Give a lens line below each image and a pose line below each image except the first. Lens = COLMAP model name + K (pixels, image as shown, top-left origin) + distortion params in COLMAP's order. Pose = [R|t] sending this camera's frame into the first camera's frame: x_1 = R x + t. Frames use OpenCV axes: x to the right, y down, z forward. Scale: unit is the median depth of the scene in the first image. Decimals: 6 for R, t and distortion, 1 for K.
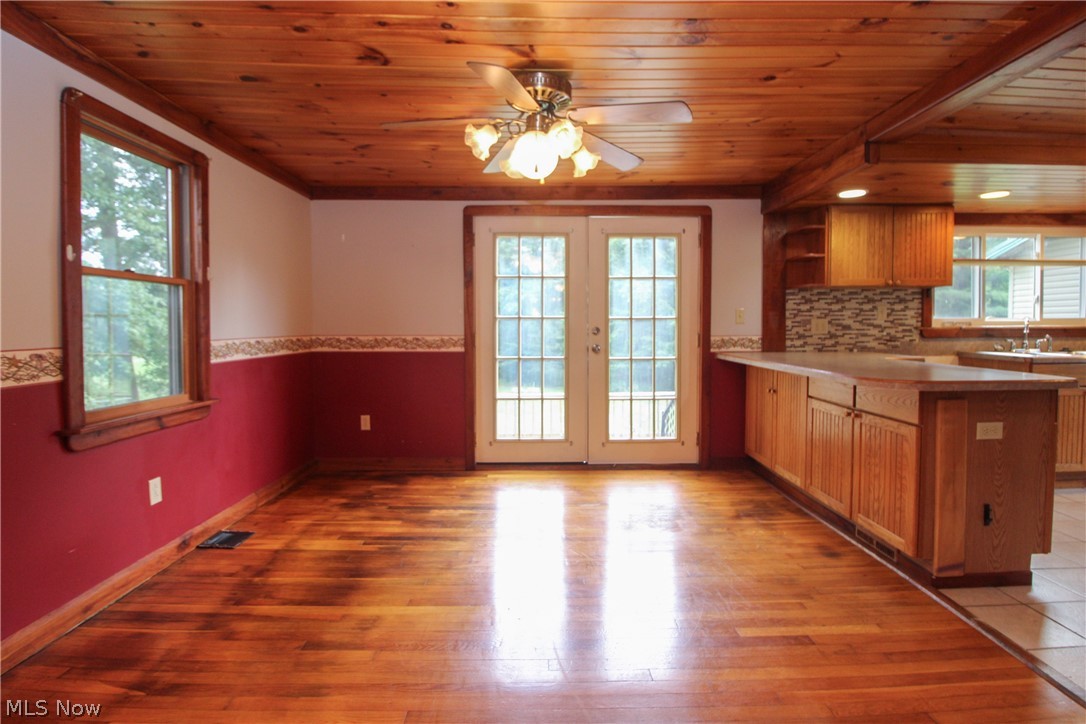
lens RADIAL K [[510.5, 0, 546.1], [0, 510.5, 345.5], [0, 0, 1]] dist [-0.002459, -0.009316]
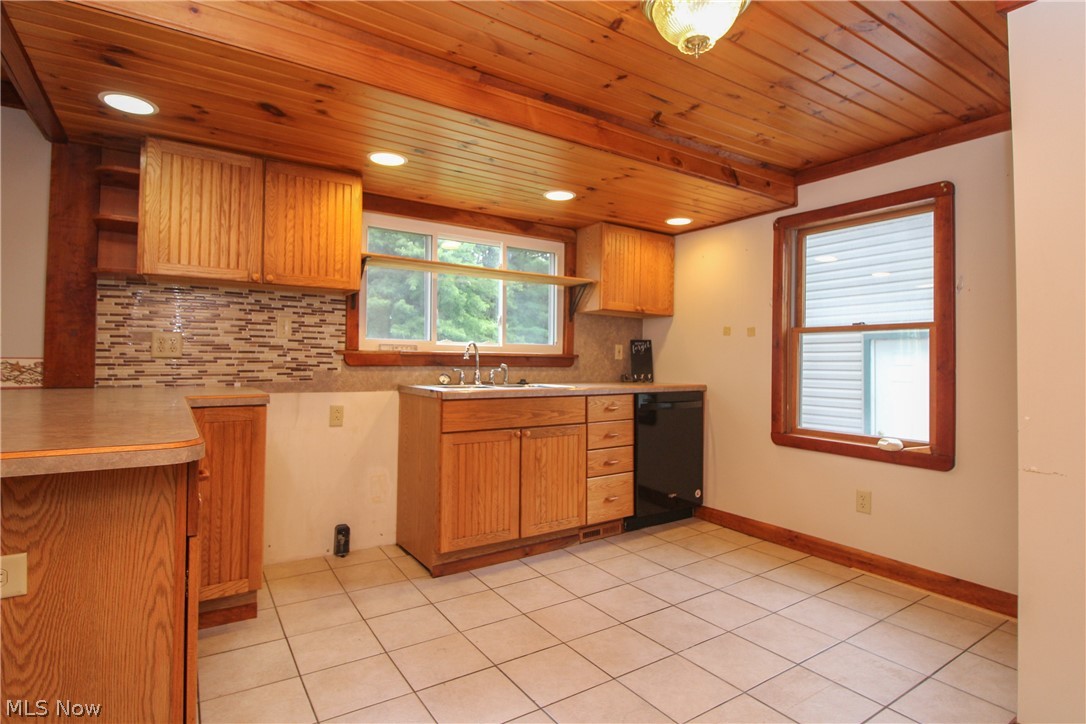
lens RADIAL K [[555.8, 0, 543.2], [0, 555.8, 348.3], [0, 0, 1]] dist [-0.010426, -0.003755]
pose [[0.839564, 0.027842, 0.542548, 0.571320], [0.004358, 0.998309, -0.057973, 0.006541], [-0.543244, 0.051036, 0.838022, 0.220261]]
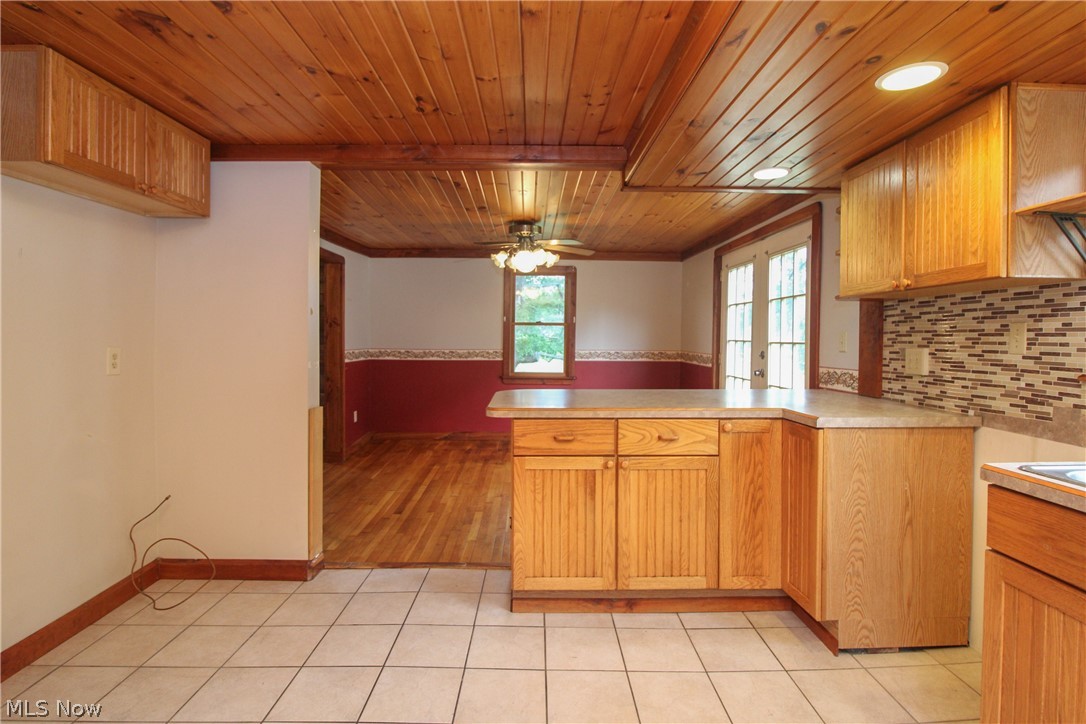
lens RADIAL K [[555.8, 0, 546.2], [0, 555.8, 343.9], [0, 0, 1]] dist [-0.010426, -0.003755]
pose [[0.009491, 0.017457, -0.999803, 1.191252], [-0.046505, 0.998773, 0.016998, -0.049678], [0.998873, 0.046335, 0.010291, 0.590674]]
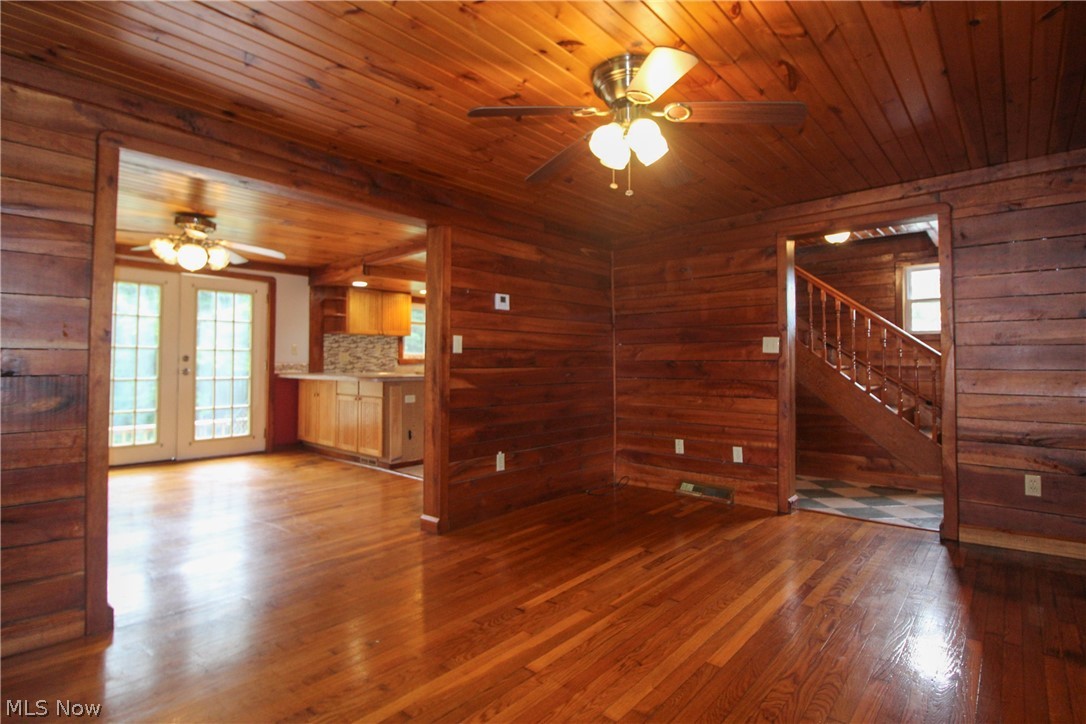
lens RADIAL K [[537.3, 0, 546.4], [0, 537.3, 347.4], [0, 0, 1]] dist [-0.006730, -0.000801]
pose [[0.665781, 0.027291, 0.745648, -0.329076], [0.025783, 0.997893, -0.059545, 0.052491], [-0.745702, 0.058869, 0.663674, -0.656185]]
